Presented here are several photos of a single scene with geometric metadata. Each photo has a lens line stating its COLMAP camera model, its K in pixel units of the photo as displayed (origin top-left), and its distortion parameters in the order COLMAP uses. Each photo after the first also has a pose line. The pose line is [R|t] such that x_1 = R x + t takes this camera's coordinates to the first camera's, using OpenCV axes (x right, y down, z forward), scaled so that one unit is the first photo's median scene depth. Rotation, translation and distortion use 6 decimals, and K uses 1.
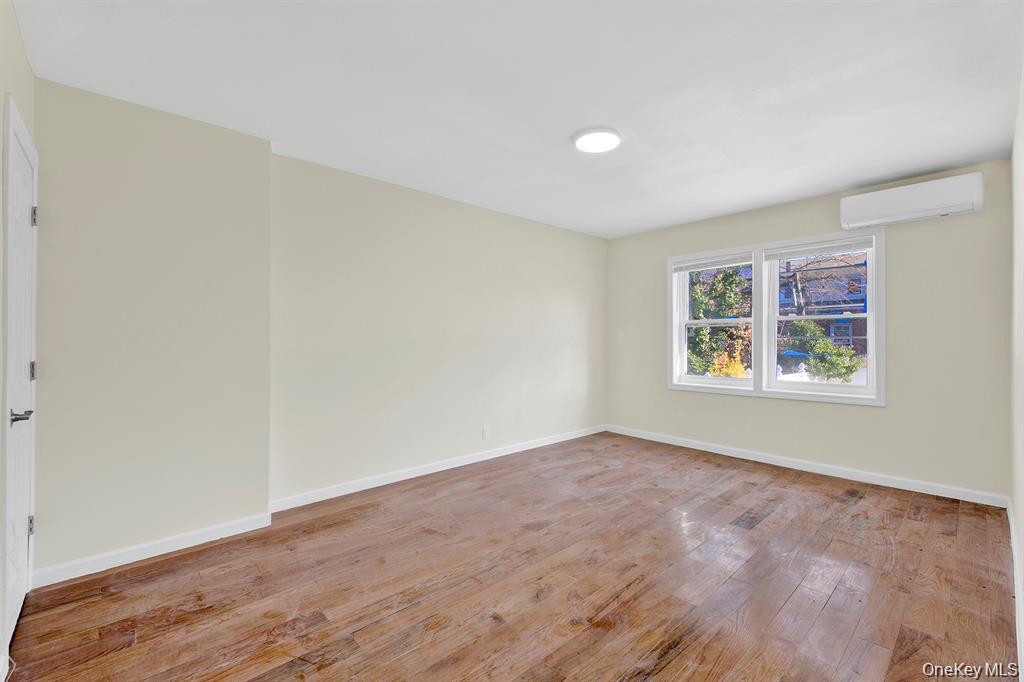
lens RADIAL K [[434.0, 0, 516.0], [0, 434.0, 343.9], [0, 0, 1]] dist [0.008561, -0.002345]
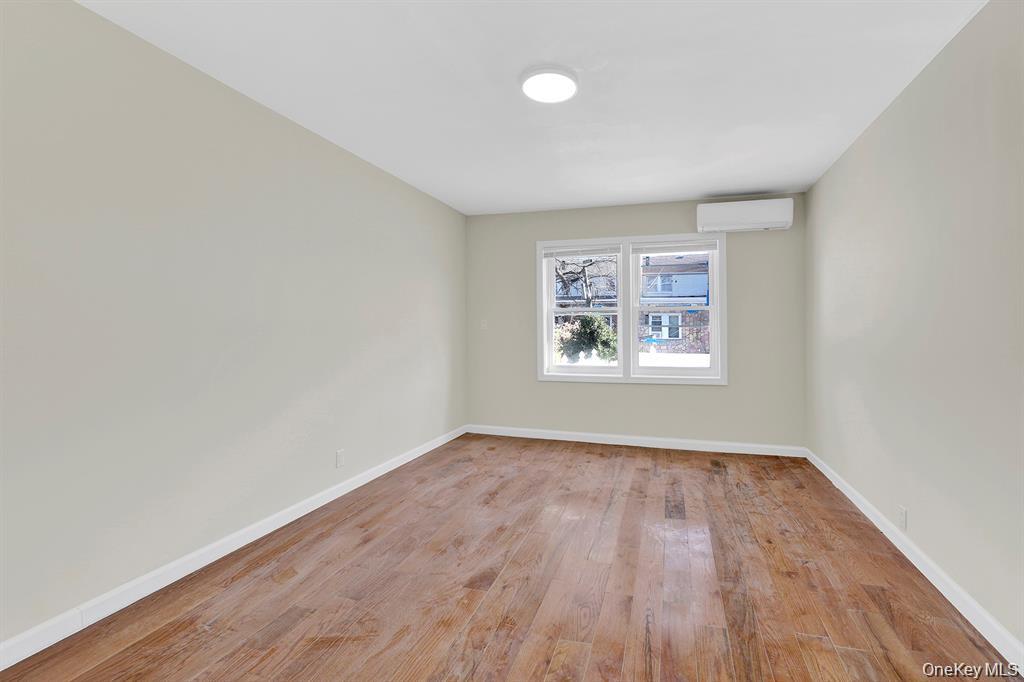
lens RADIAL K [[434.0, 0, 502.1], [0, 434.0, 331.2], [0, 0, 1]] dist [0.008561, -0.002345]
pose [[0.844336, -0.001793, 0.535811, -0.288008], [0.002581, 0.999996, -0.000721, -0.004462], [-0.535808, 0.001992, 0.844337, 0.315799]]
